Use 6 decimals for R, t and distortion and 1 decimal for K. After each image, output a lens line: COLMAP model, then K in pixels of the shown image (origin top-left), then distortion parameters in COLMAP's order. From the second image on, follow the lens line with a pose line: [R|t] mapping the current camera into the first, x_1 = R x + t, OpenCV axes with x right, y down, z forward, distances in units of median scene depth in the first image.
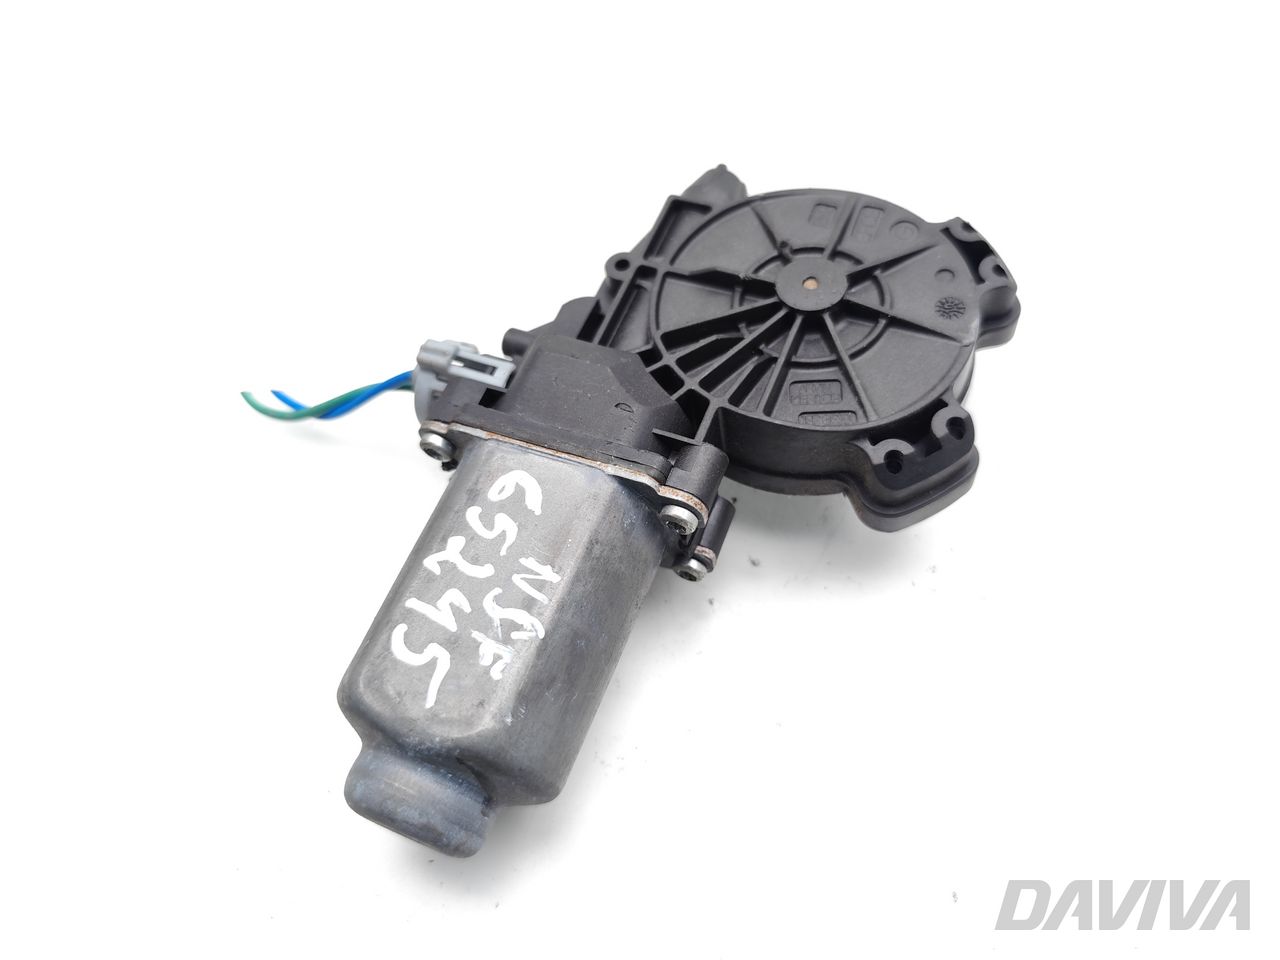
lens RADIAL K [[970.0, 0, 639.8], [0, 970.0, 479.4], [0, 0, 1]] dist [0.003054, 0.000962]
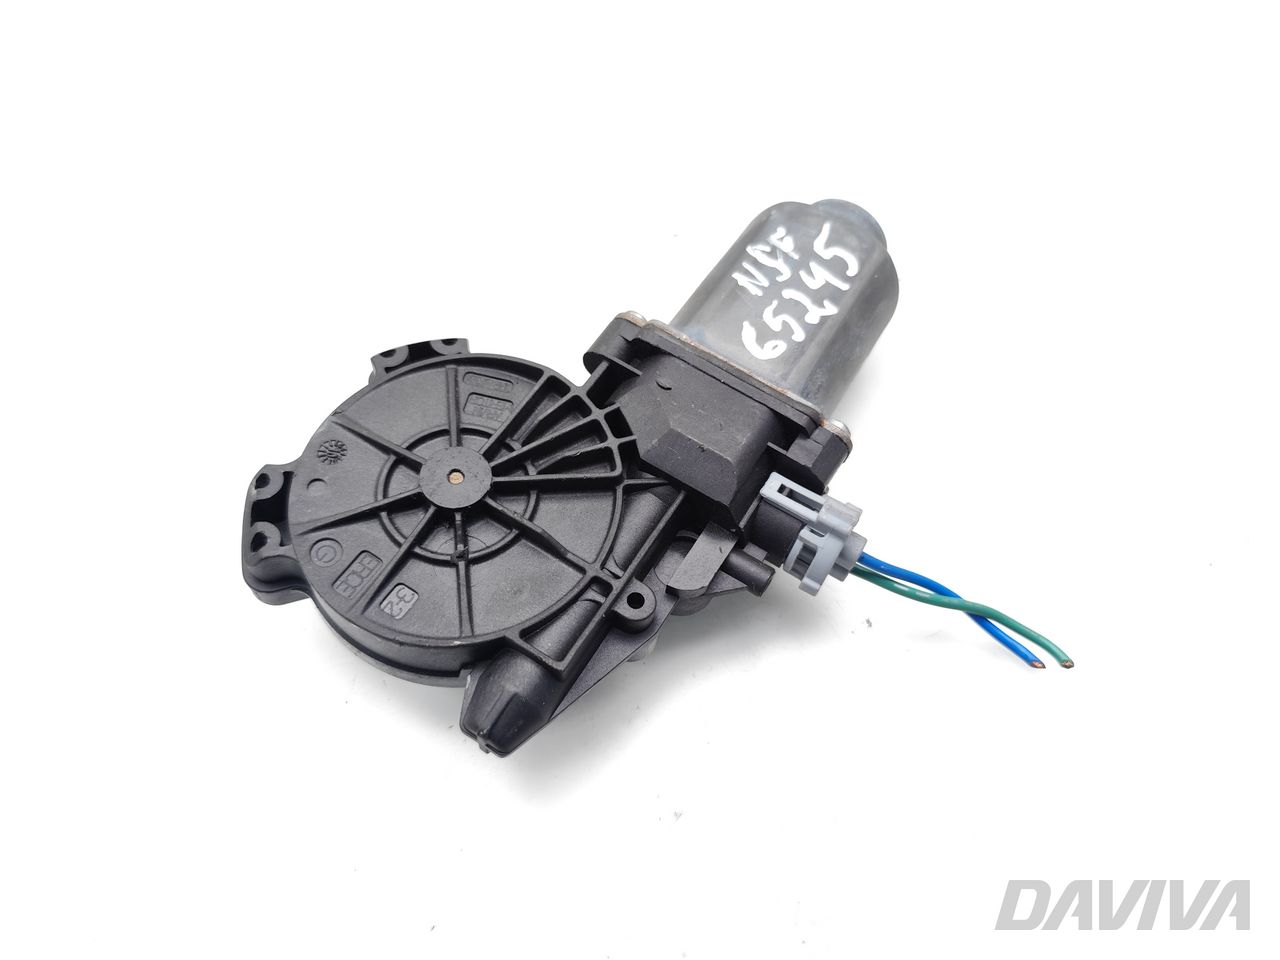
lens RADIAL K [[970.0, 0, 635.5], [0, 970.0, 476.3], [0, 0, 1]] dist [0.003054, 0.000962]
pose [[-0.985040, -0.114061, 0.129175, -0.152429], [0.167691, -0.461781, 0.870998, -1.192813], [-0.039697, 0.879630, 0.474000, 0.604781]]
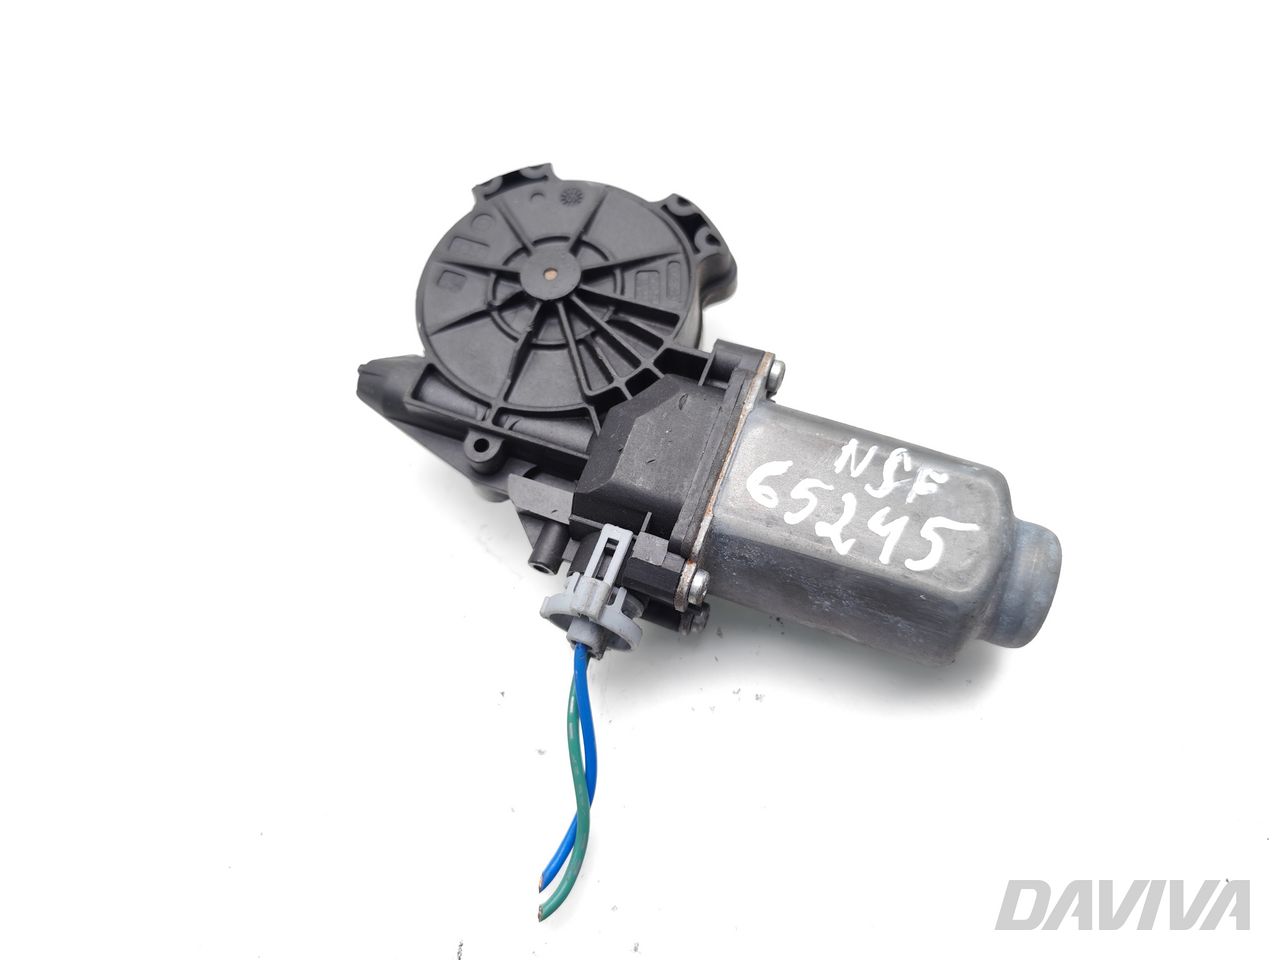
lens RADIAL K [[970.0, 0, 646.3], [0, 970.0, 478.8], [0, 0, 1]] dist [0.003054, 0.000962]
pose [[-0.020017, -0.847485, 0.530441, -0.738730], [0.895973, 0.220223, 0.385661, -0.565454], [-0.443658, 0.482981, 0.754915, 0.232197]]
